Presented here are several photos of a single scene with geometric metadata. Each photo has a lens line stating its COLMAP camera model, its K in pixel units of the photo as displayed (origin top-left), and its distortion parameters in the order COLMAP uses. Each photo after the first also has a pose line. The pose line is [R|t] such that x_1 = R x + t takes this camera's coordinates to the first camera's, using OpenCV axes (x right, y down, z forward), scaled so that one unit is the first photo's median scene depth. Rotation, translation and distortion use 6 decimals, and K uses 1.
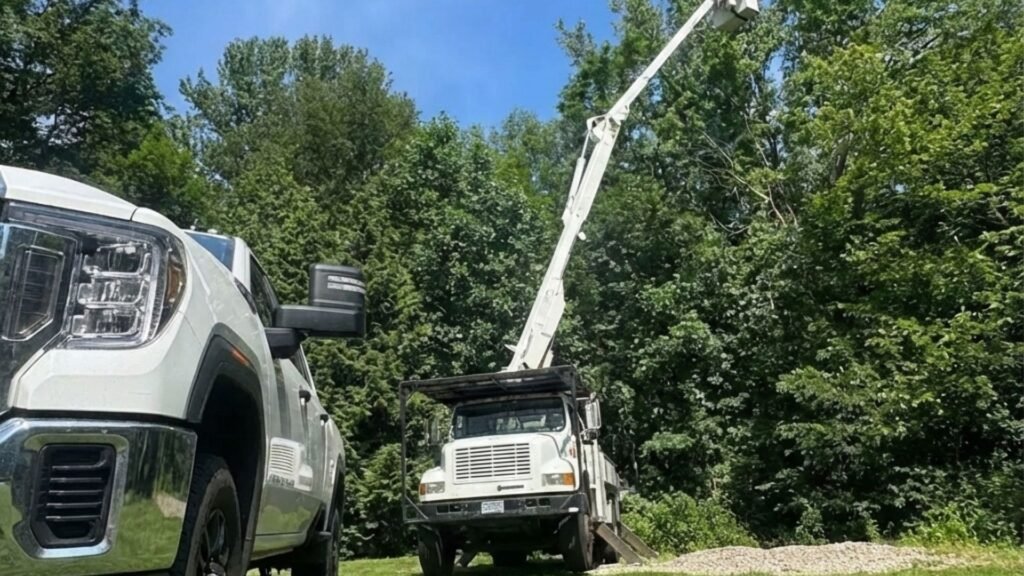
lens RADIAL K [[807.6, 0, 423.0], [0, 807.6, 239.3], [0, 0, 1]] dist [-0.032965, 0.011595]
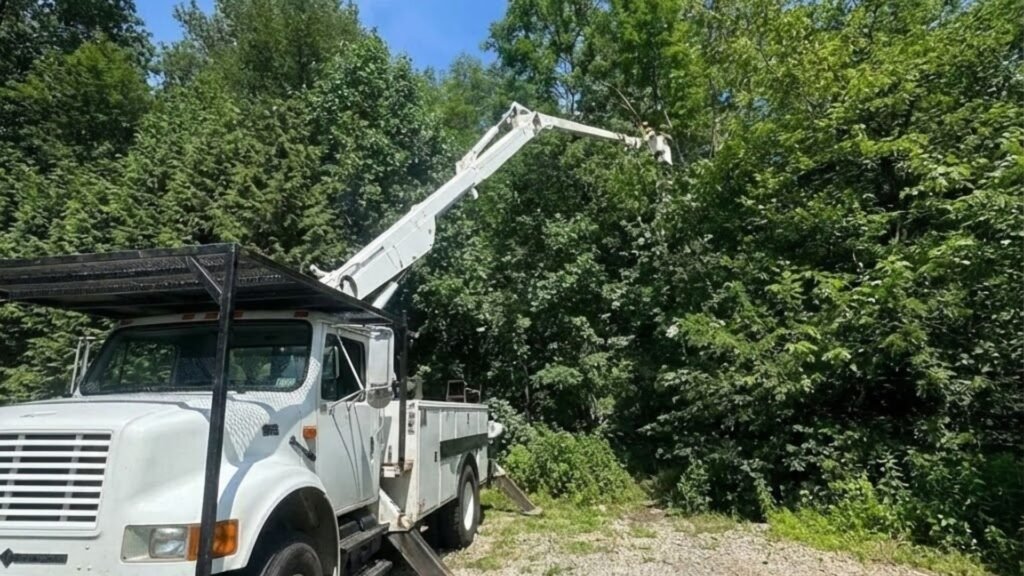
lens RADIAL K [[481.6, 0, 501.9], [0, 481.6, 269.0], [0, 0, 1]] dist [-0.000525, 0.000661]
pose [[0.989968, 0.073476, 0.120683, 0.162259], [-0.082903, 0.993728, 0.075040, 0.083850], [-0.114413, -0.084292, 0.989851, 0.441121]]
